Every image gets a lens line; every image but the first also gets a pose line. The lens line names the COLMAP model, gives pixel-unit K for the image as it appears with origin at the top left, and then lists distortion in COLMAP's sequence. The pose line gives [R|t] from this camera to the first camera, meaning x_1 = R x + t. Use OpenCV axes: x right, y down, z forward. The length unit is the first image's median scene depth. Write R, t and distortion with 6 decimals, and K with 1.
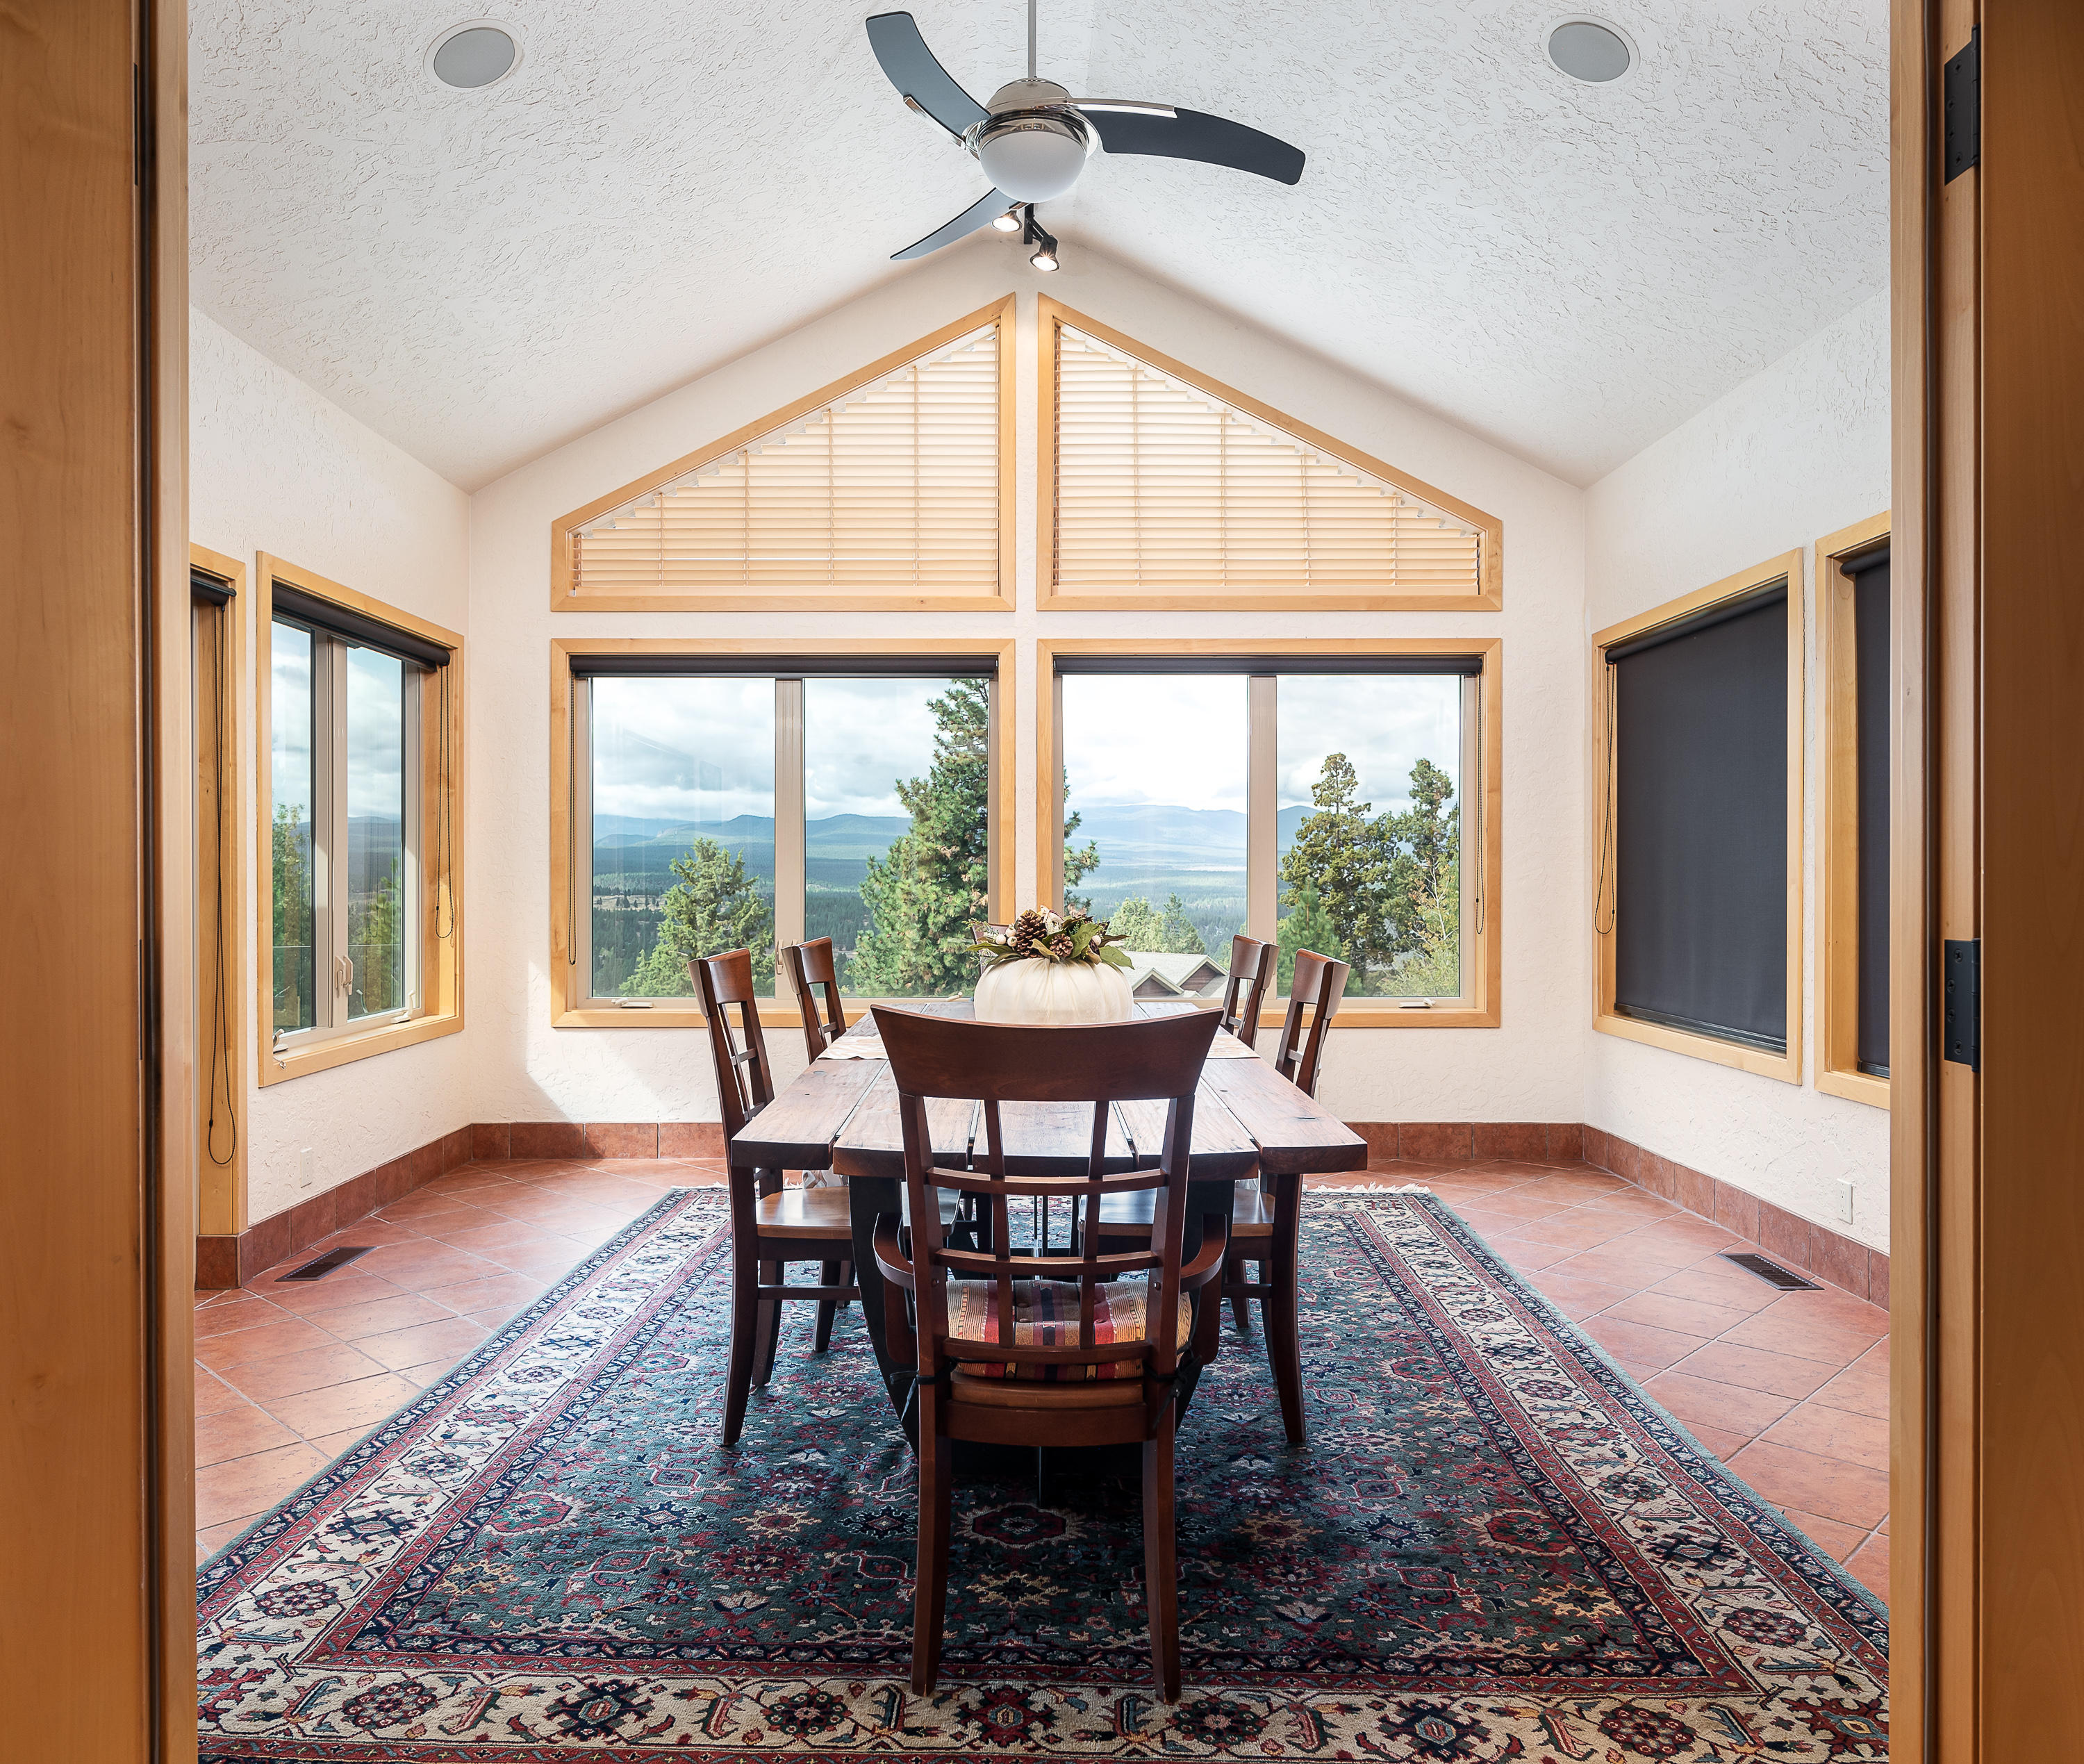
lens RADIAL K [[1488.0, 0, 1023.6], [0, 1488.0, 889.6], [0, 0, 1]] dist [0.005186, 0.004208]
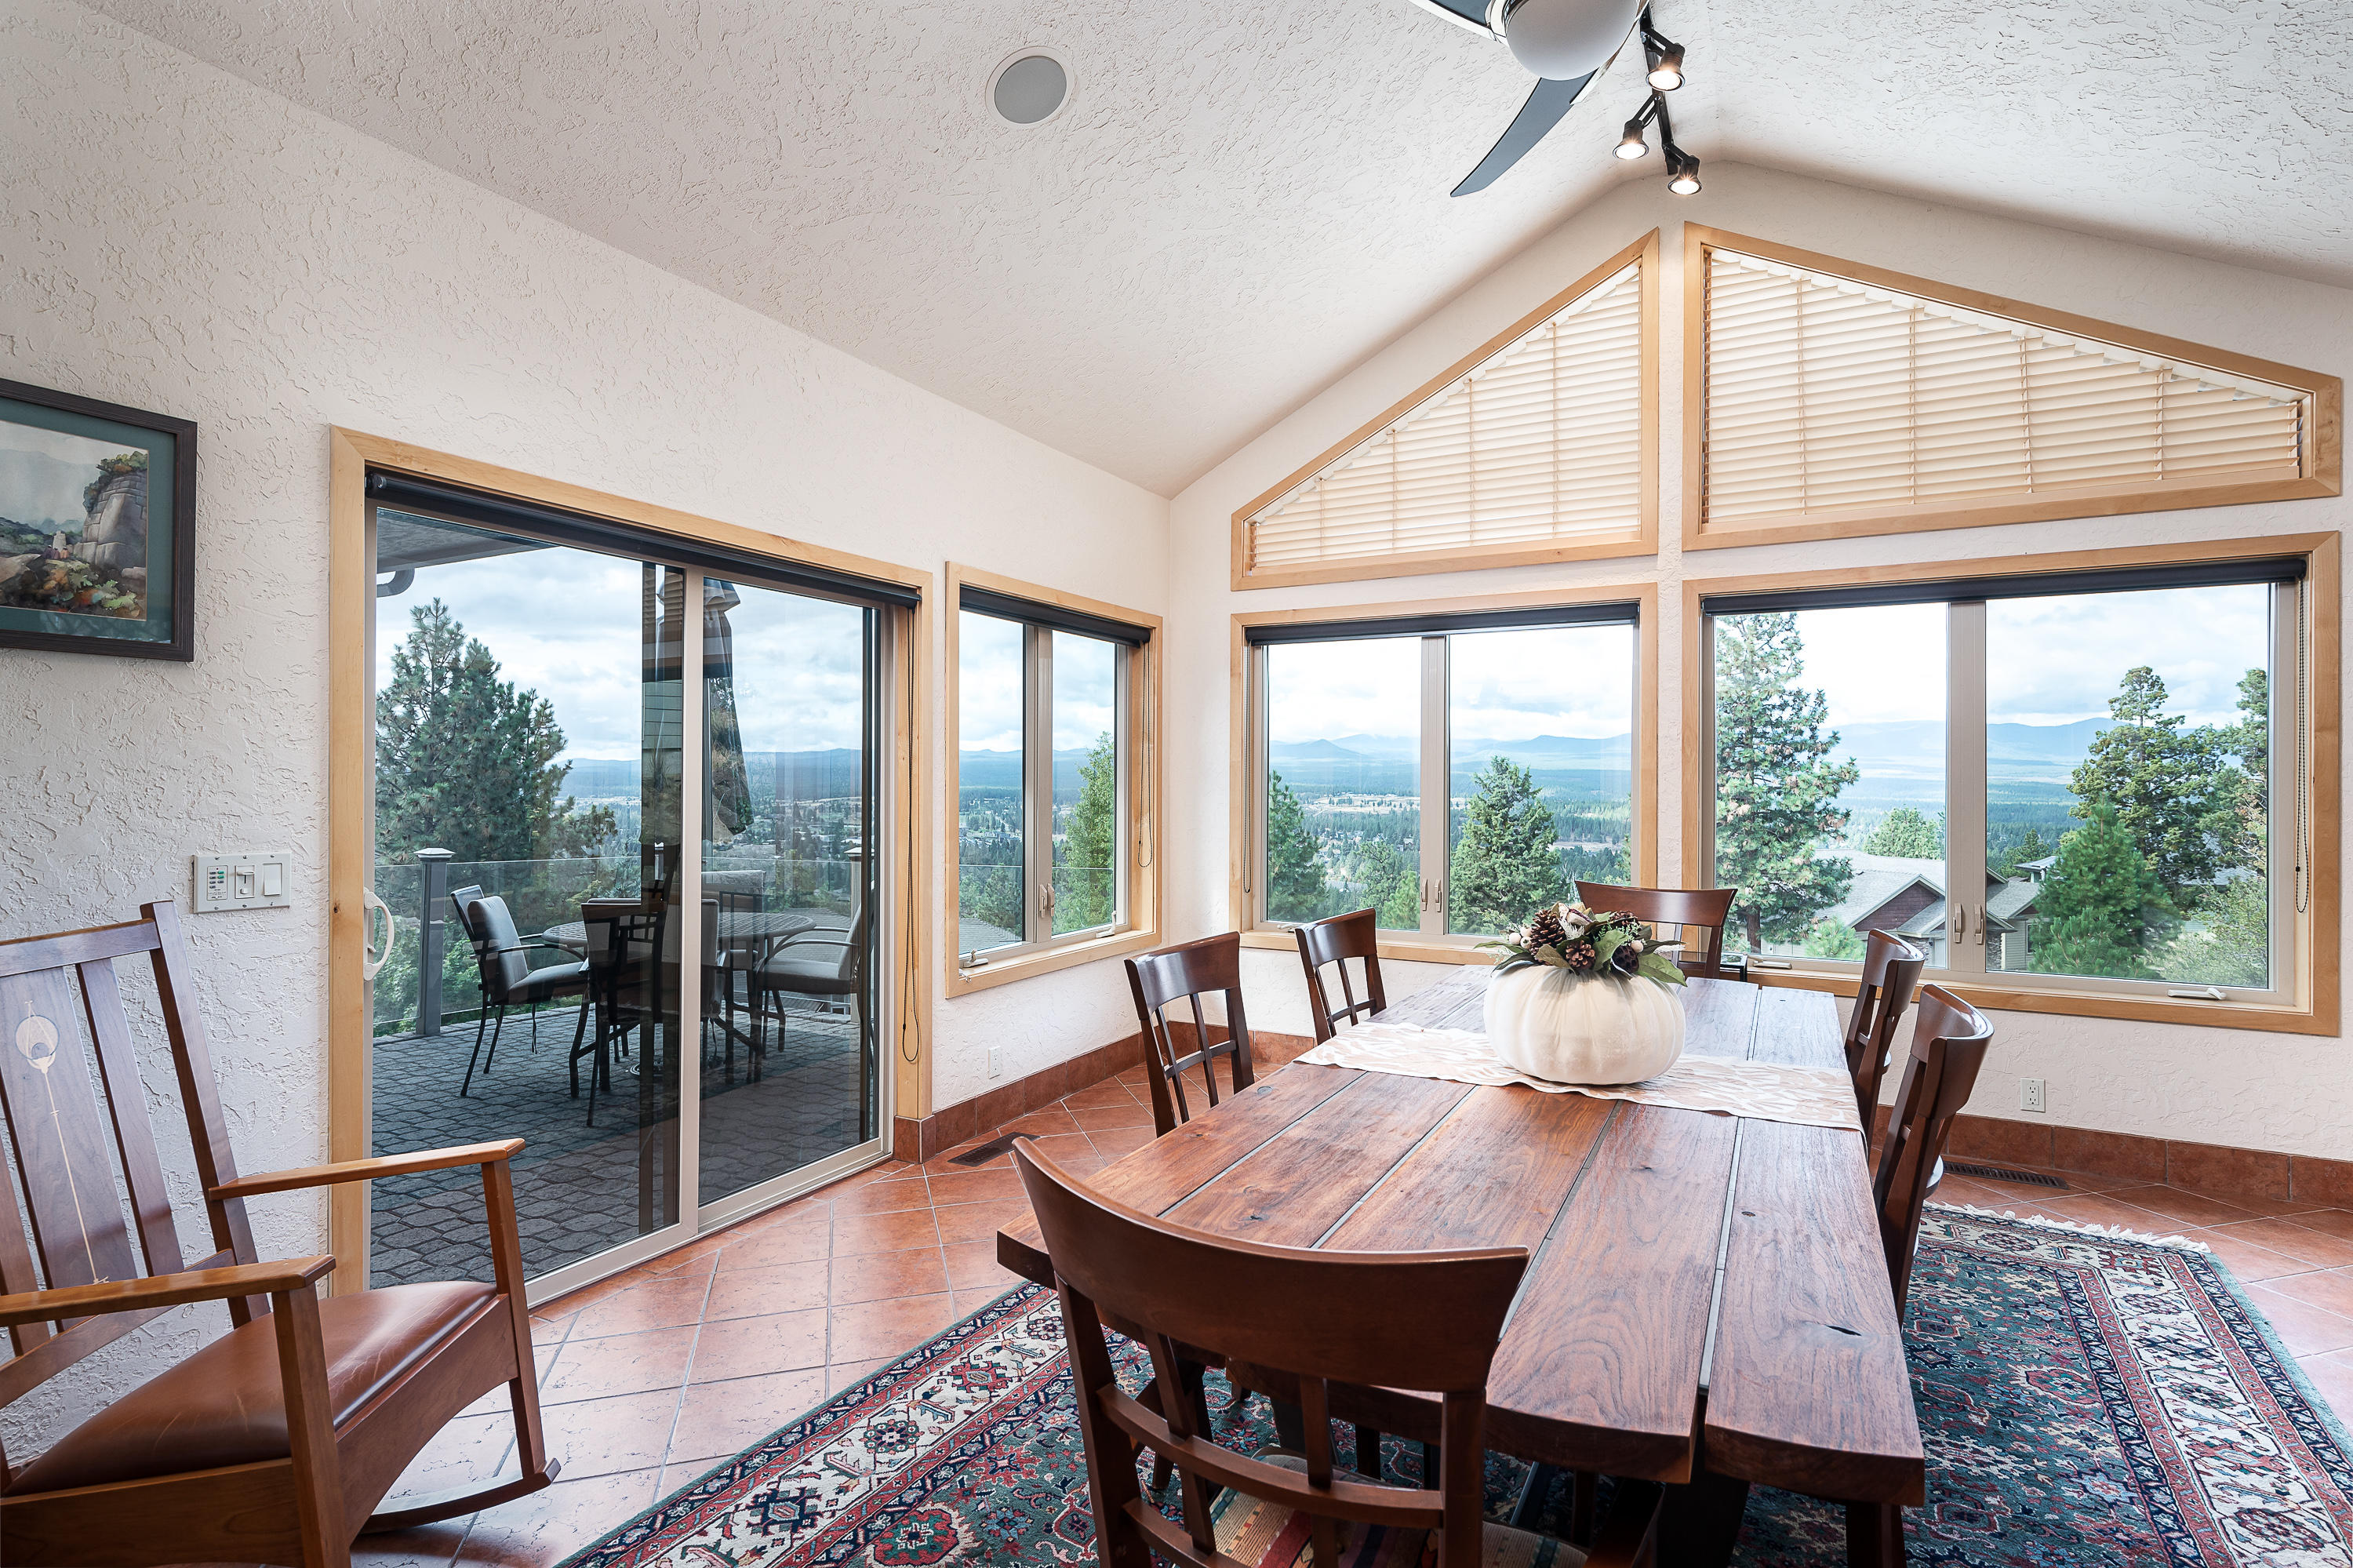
lens RADIAL K [[1140.6, 0, 1176.5], [0, 1140.6, 784.0], [0, 0, 1]] dist [-0.001023, 0.002060]
pose [[0.879082, 0.004420, -0.476651, 0.074930], [-0.008464, 0.999944, -0.006338, -0.029484], [0.476596, 0.009606, 0.879070, 0.198526]]
